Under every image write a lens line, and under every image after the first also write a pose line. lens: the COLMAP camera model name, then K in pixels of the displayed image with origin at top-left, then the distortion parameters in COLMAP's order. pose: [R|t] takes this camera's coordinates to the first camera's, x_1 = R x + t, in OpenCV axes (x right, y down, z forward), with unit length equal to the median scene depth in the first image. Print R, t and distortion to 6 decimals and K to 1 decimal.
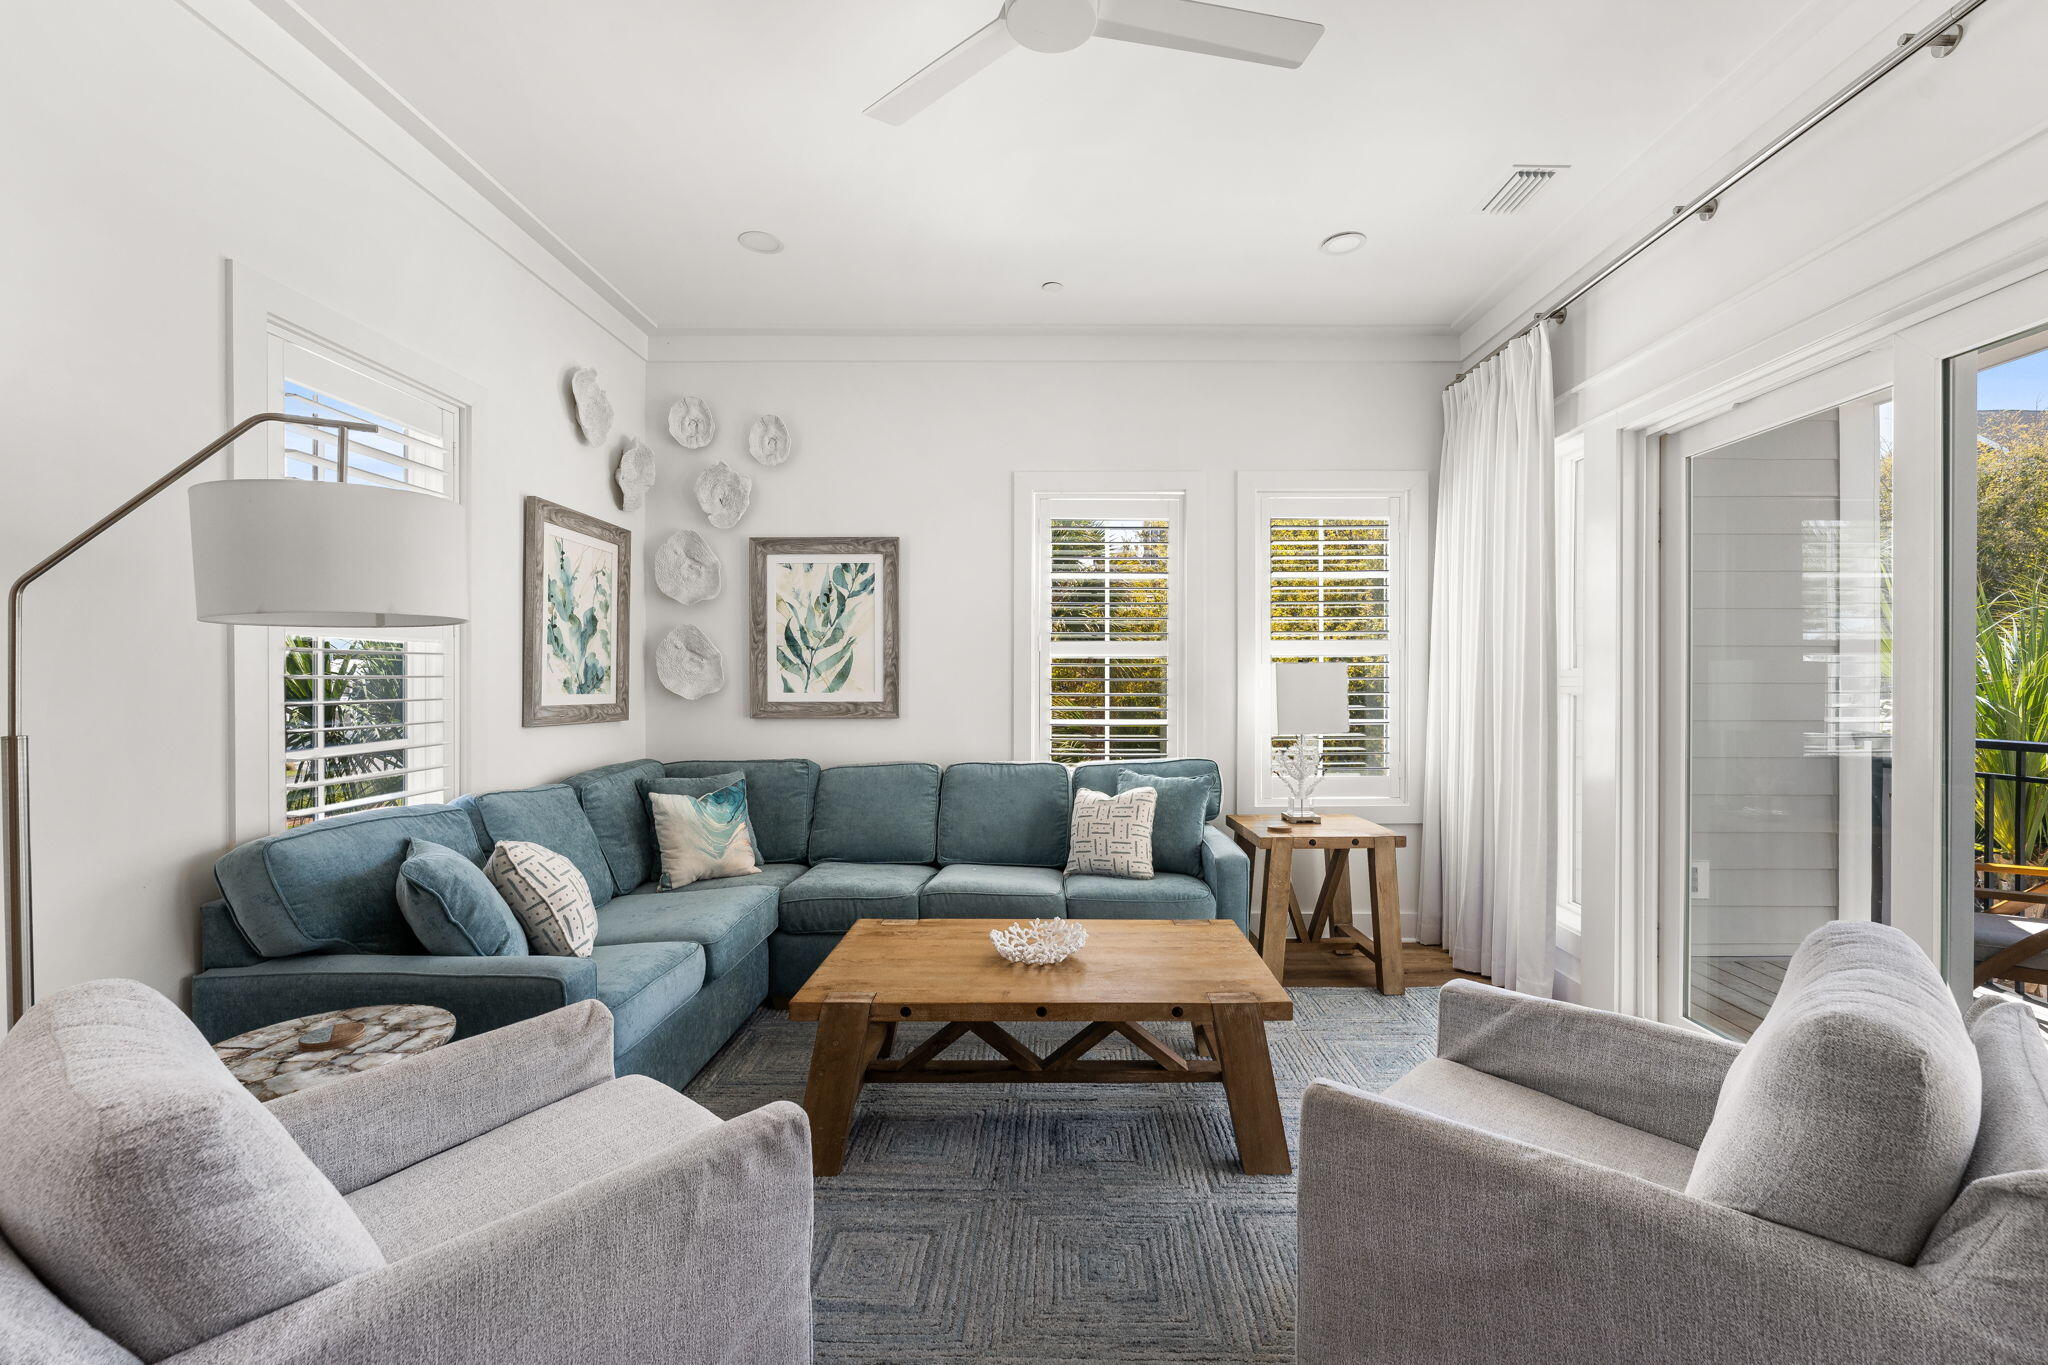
lens RADIAL K [[926.9, 0, 1031.0], [0, 926.9, 668.9], [0, 0, 1]] dist [0.001959, -0.000798]
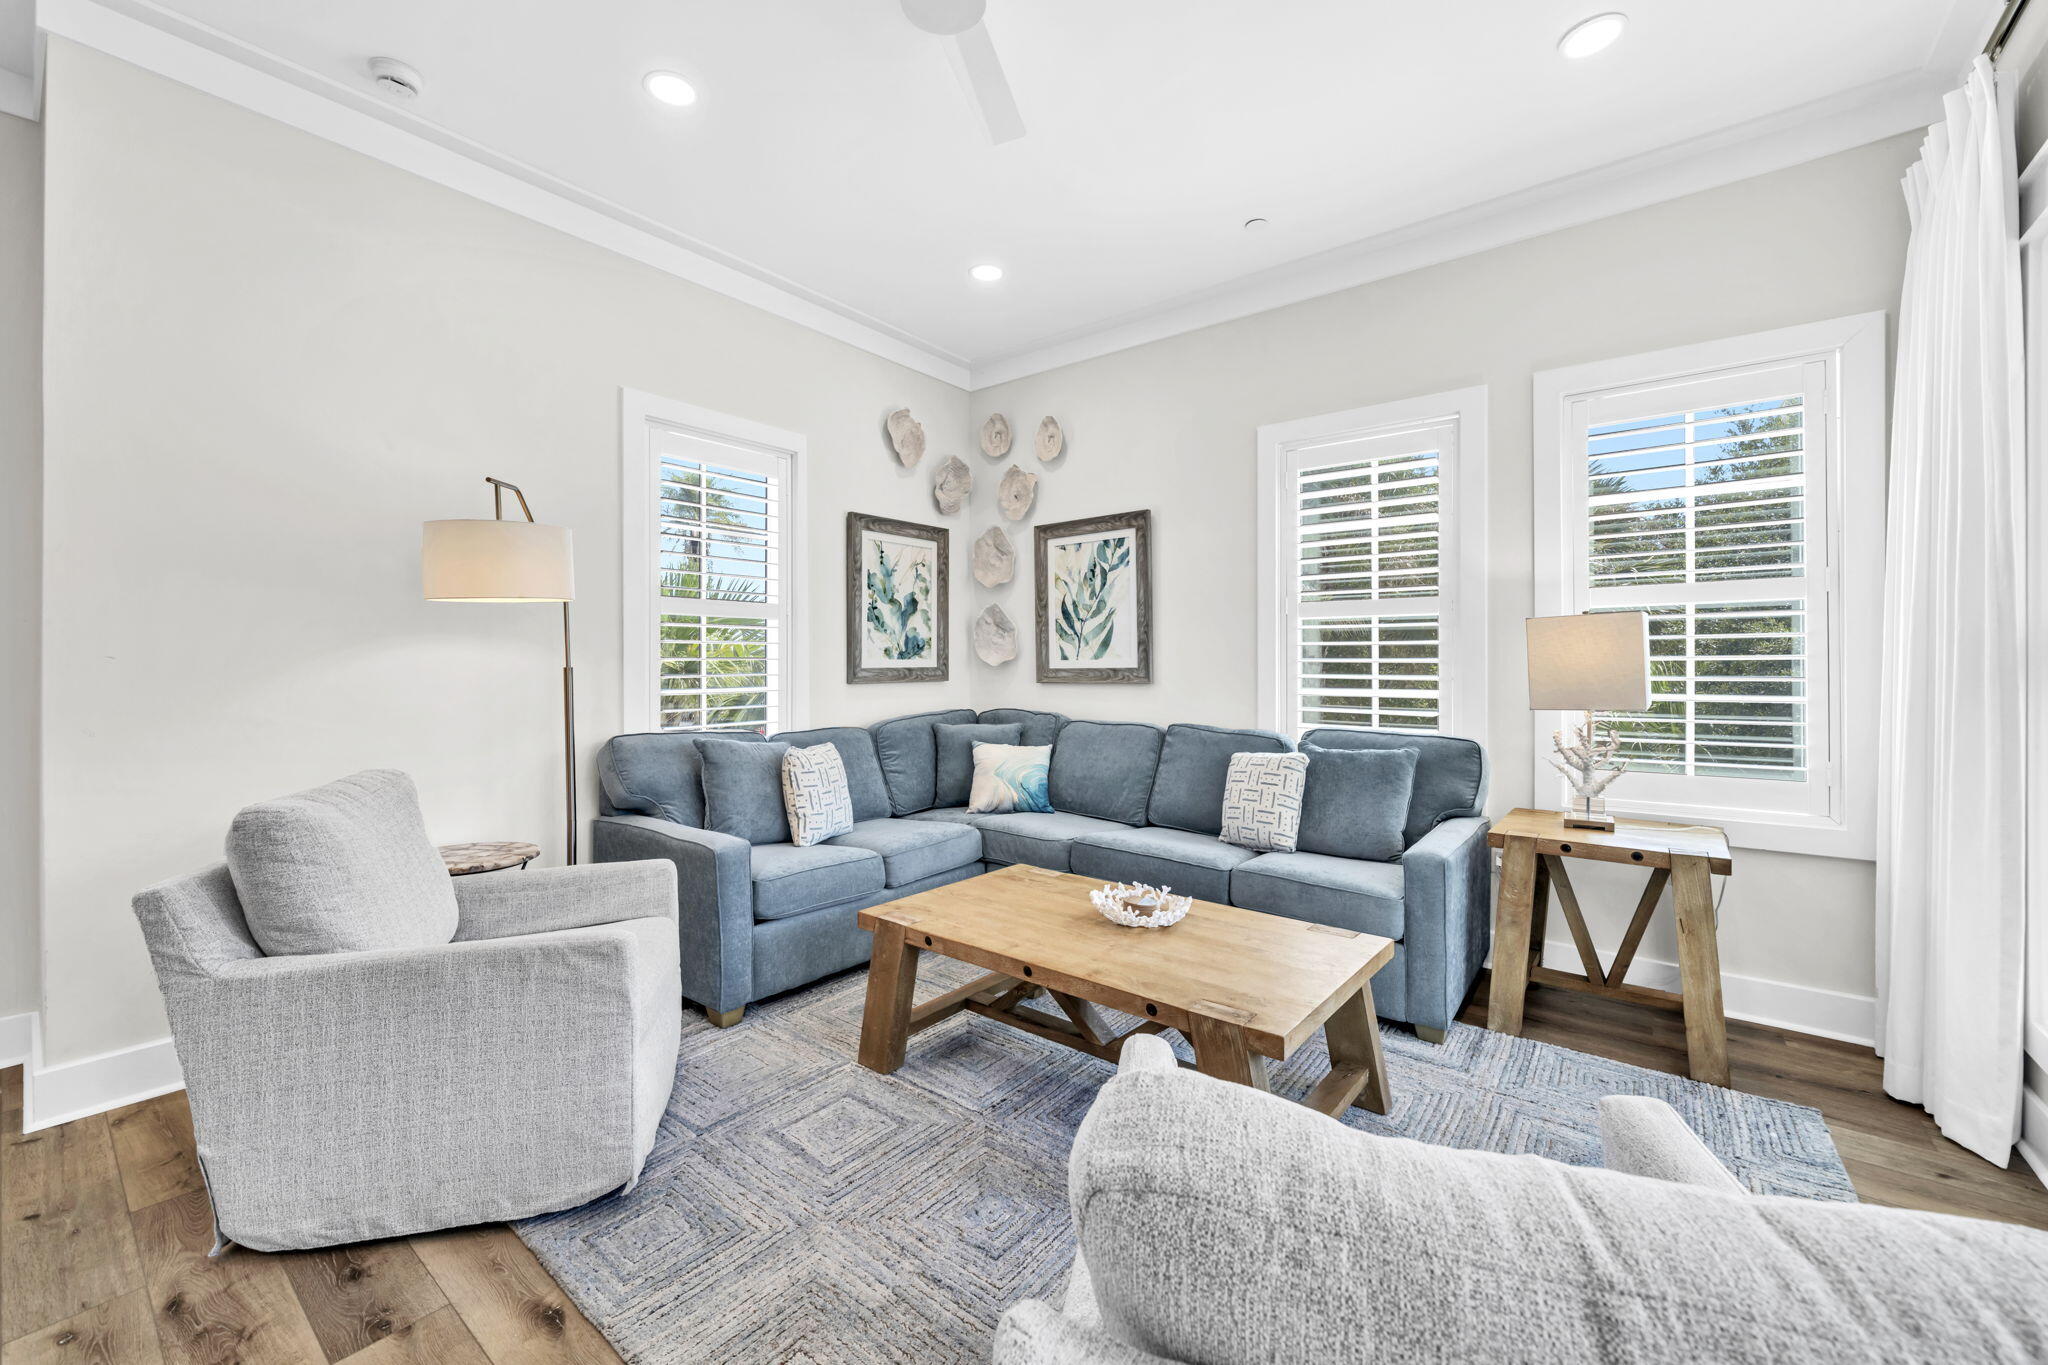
lens RADIAL K [[813.9, 0, 1021.6], [0, 813.9, 672.2], [0, 0, 1]] dist [-0.003505, -0.000269]
pose [[0.767647, 0.005847, -0.640846, 0.333760], [0.007314, 0.999813, 0.017882, 0.022787], [0.640831, -0.018414, 0.767461, 0.205129]]
